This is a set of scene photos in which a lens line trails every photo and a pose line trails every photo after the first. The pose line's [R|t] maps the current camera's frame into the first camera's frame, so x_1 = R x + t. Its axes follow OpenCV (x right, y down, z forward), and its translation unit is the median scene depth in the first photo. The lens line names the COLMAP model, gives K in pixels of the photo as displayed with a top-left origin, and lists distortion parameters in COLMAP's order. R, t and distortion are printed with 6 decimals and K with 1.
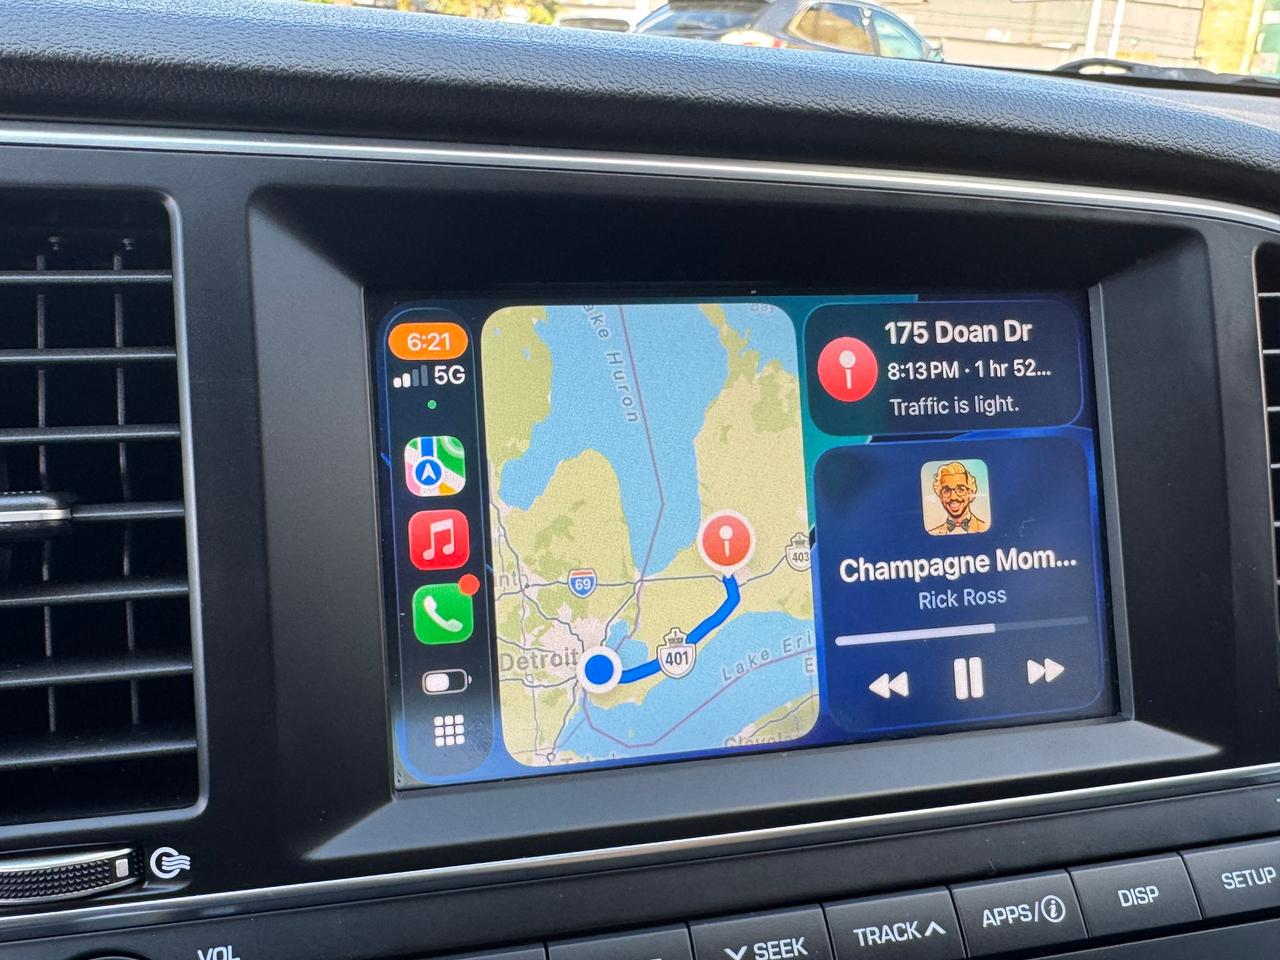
lens RADIAL K [[1228.3, 0, 634.1], [0, 1228.3, 481.8], [0, 0, 1]] dist [0.009847, -0.000269]
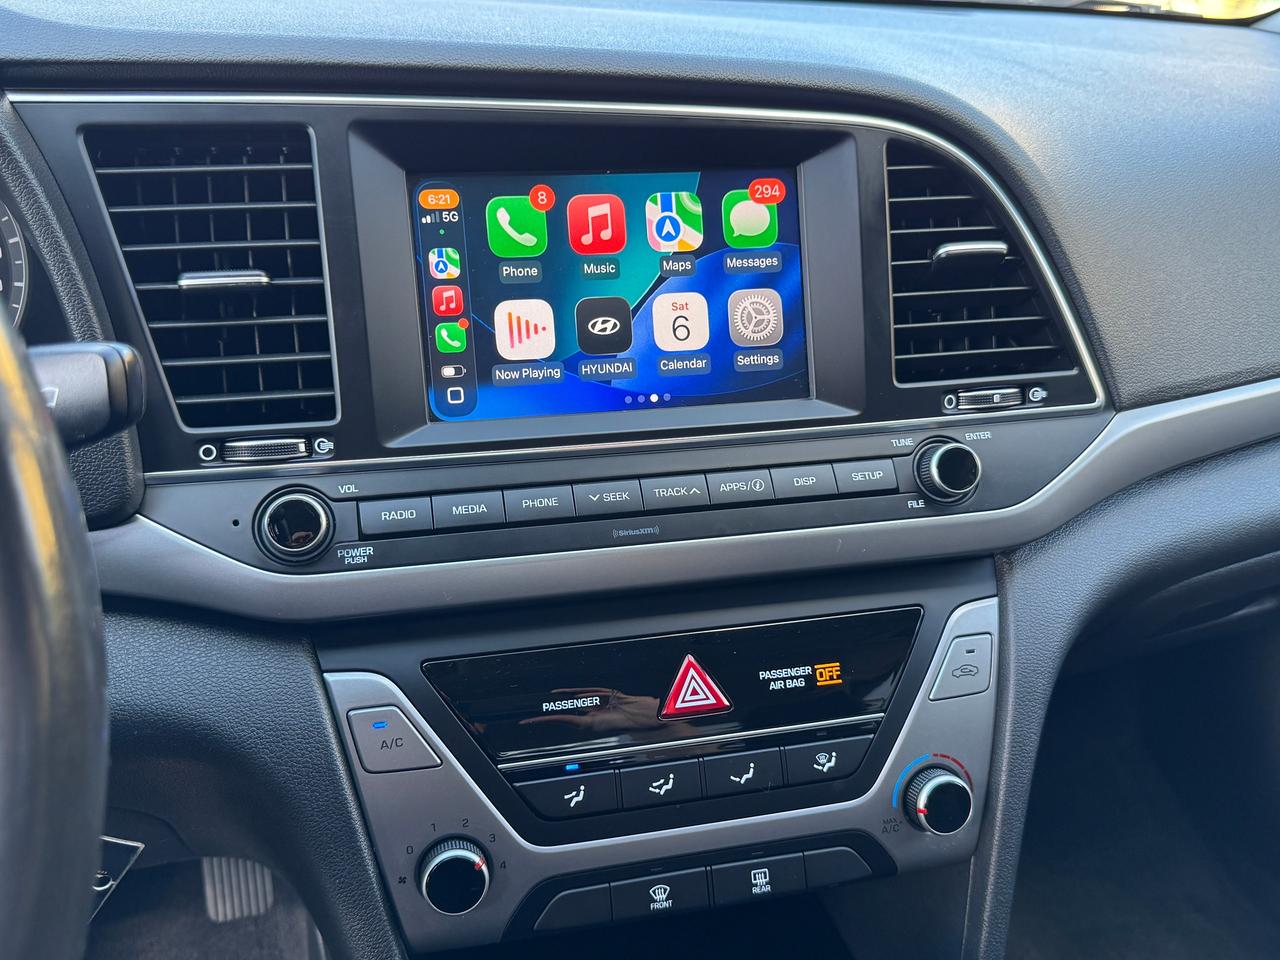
lens RADIAL K [[1143.6, 0, 641.9], [0, 1143.6, 476.1], [0, 0, 1]] dist [0.189182, -0.474788]
pose [[0.999366, -0.006979, -0.034902, 0.221834], [0.010280, 0.995397, 0.095288, 0.155725], [0.034077, -0.095587, 0.994838, -0.890415]]
